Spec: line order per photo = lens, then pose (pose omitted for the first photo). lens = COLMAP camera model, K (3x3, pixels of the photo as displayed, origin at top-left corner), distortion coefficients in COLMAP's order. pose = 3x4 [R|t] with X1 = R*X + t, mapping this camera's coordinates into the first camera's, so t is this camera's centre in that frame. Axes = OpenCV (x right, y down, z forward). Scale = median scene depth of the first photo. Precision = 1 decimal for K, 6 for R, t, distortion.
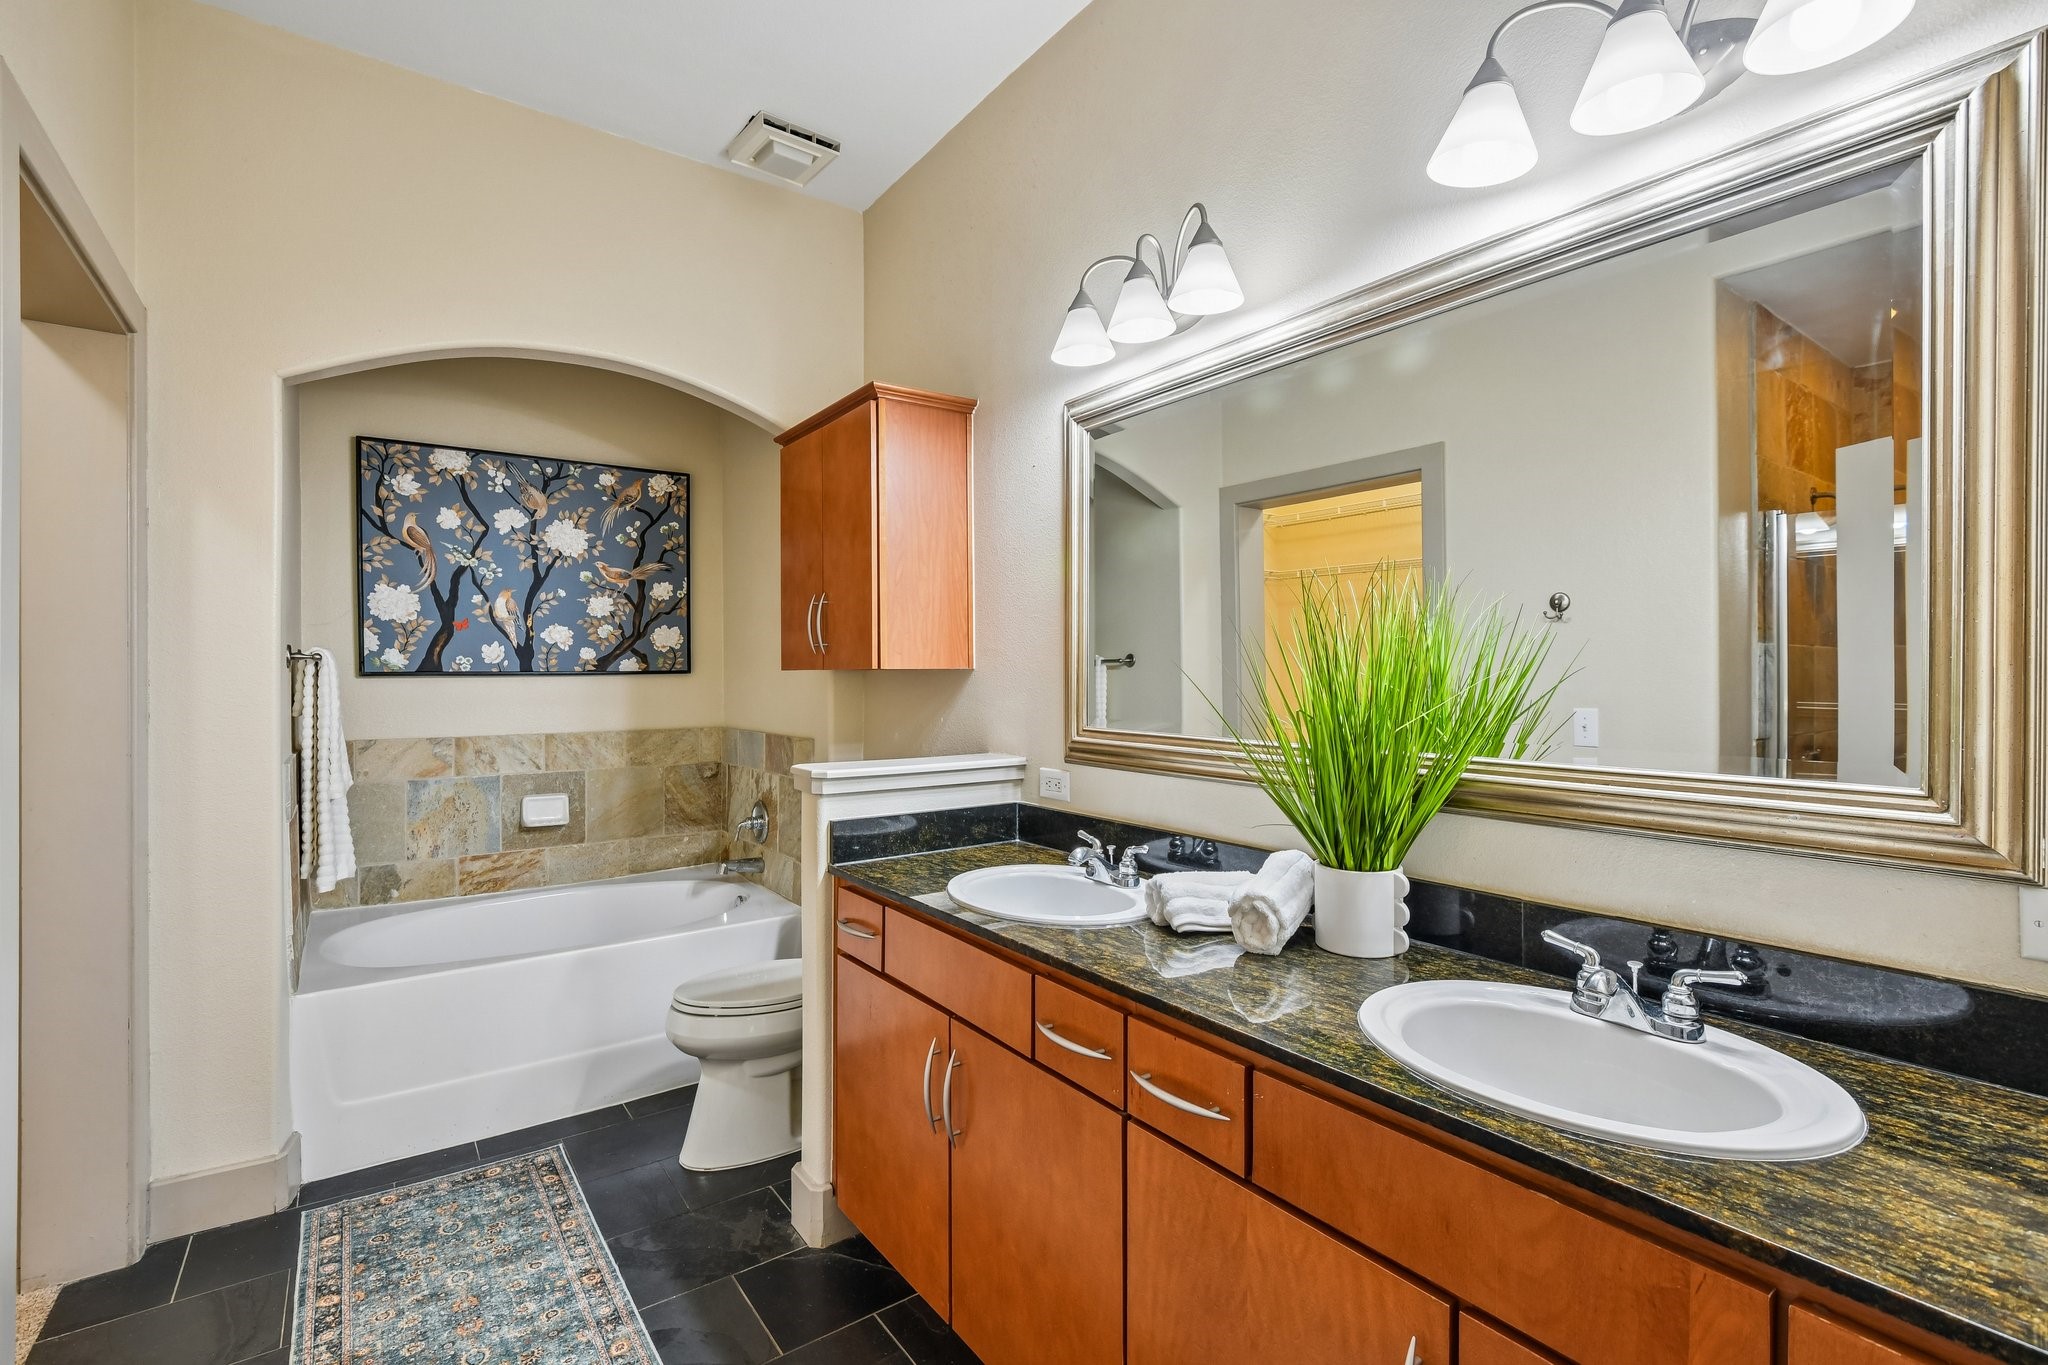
lens RADIAL K [[936.0, 0, 1024.2], [0, 936.0, 678.6], [0, 0, 1]] dist [-0.001488, -0.005971]
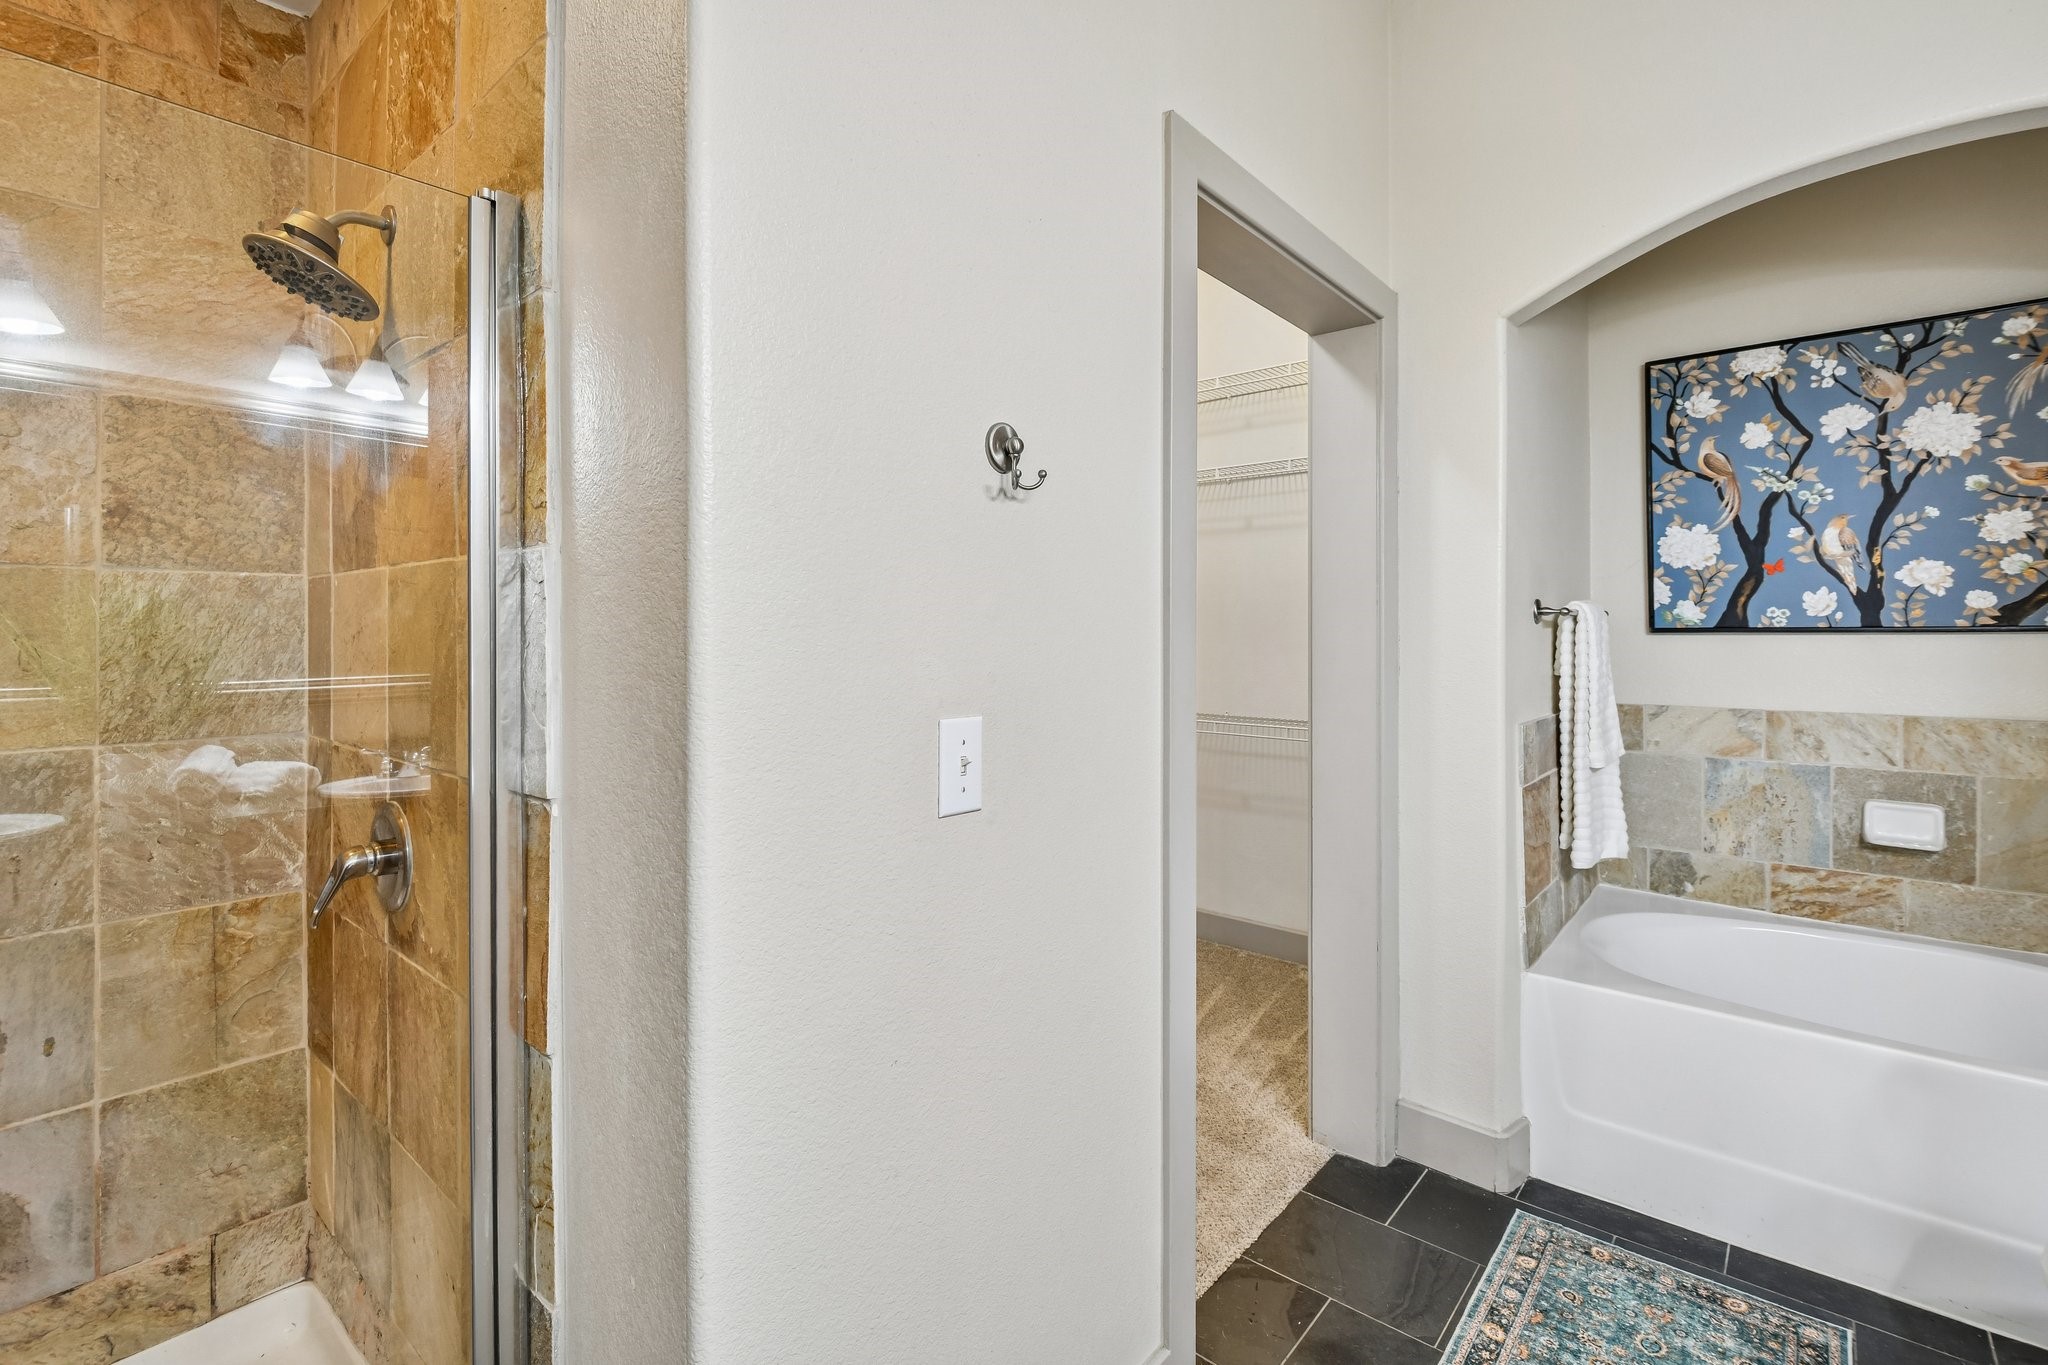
lens RADIAL K [[936.0, 0, 976.0], [0, 936.0, 629.2], [0, 0, 1]] dist [-0.001488, -0.005971]
pose [[0.232705, 0.000086, -0.972547, 0.002473], [-0.005756, 0.999983, -0.001288, -0.000929], [0.972530, 0.005897, 0.232701, 0.170064]]
